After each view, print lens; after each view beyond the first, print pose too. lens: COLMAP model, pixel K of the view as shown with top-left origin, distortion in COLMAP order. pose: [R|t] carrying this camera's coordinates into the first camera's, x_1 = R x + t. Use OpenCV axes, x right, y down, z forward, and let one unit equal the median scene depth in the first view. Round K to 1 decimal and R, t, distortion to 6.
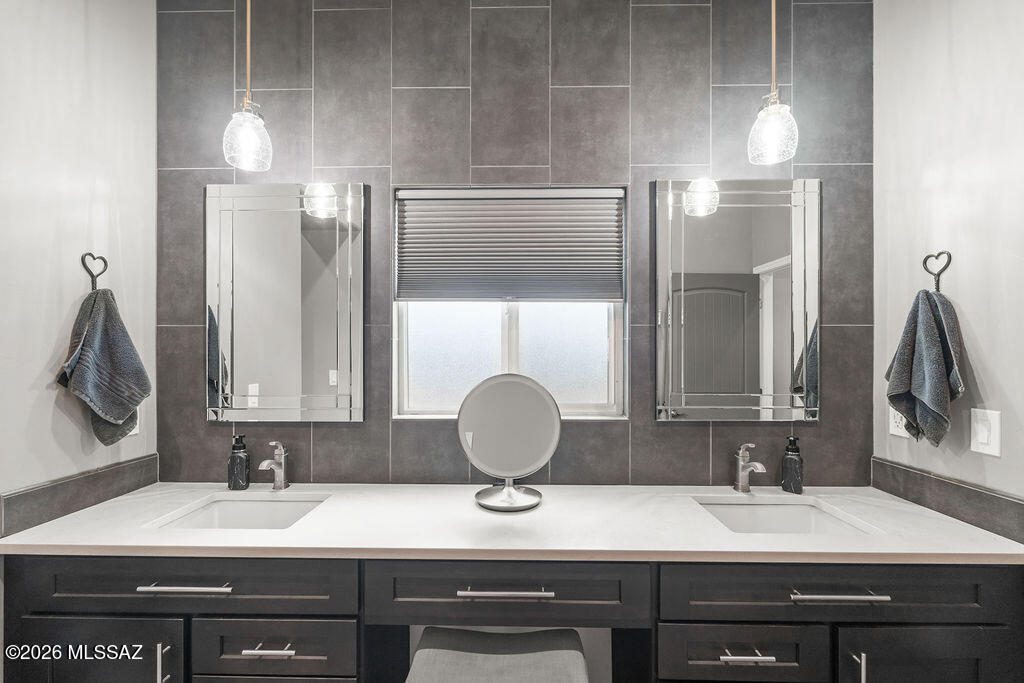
lens RADIAL K [[451.3, 0, 510.7], [0, 451.3, 351.0], [0, 0, 1]] dist [-0.004289, -0.000030]
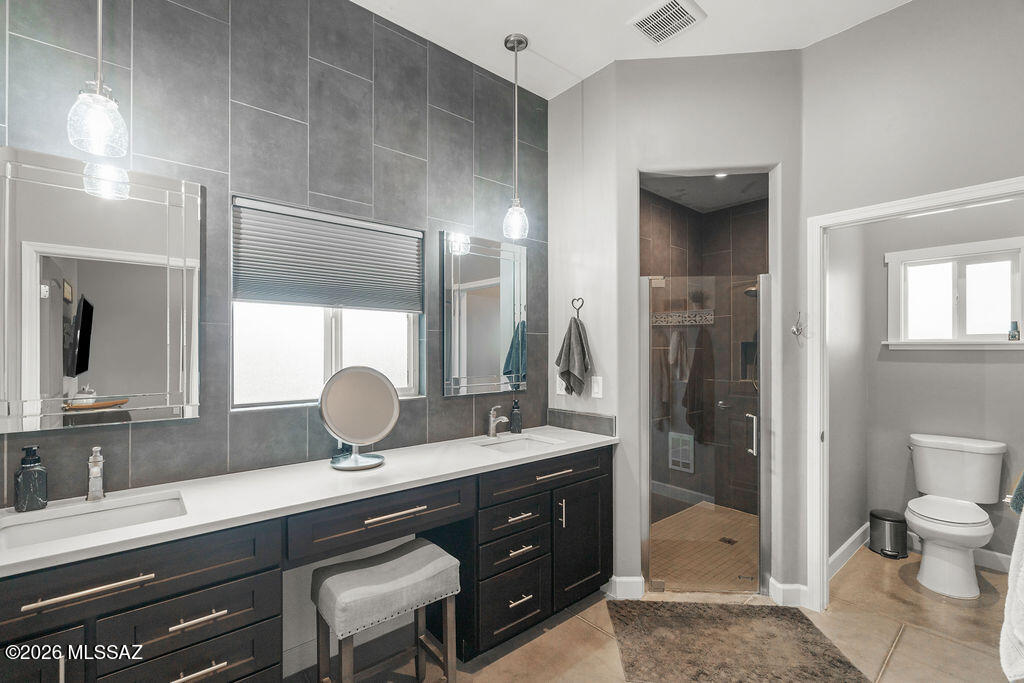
lens RADIAL K [[451.1, 0, 512.4], [0, 451.1, 347.3], [0, 0, 1]] dist [-0.001488, 0.000182]
pose [[0.748793, 0.003155, 0.662796, -0.471430], [0.001560, 0.999978, -0.006522, 0.006150], [-0.662802, 0.005917, 0.748771, -0.232330]]
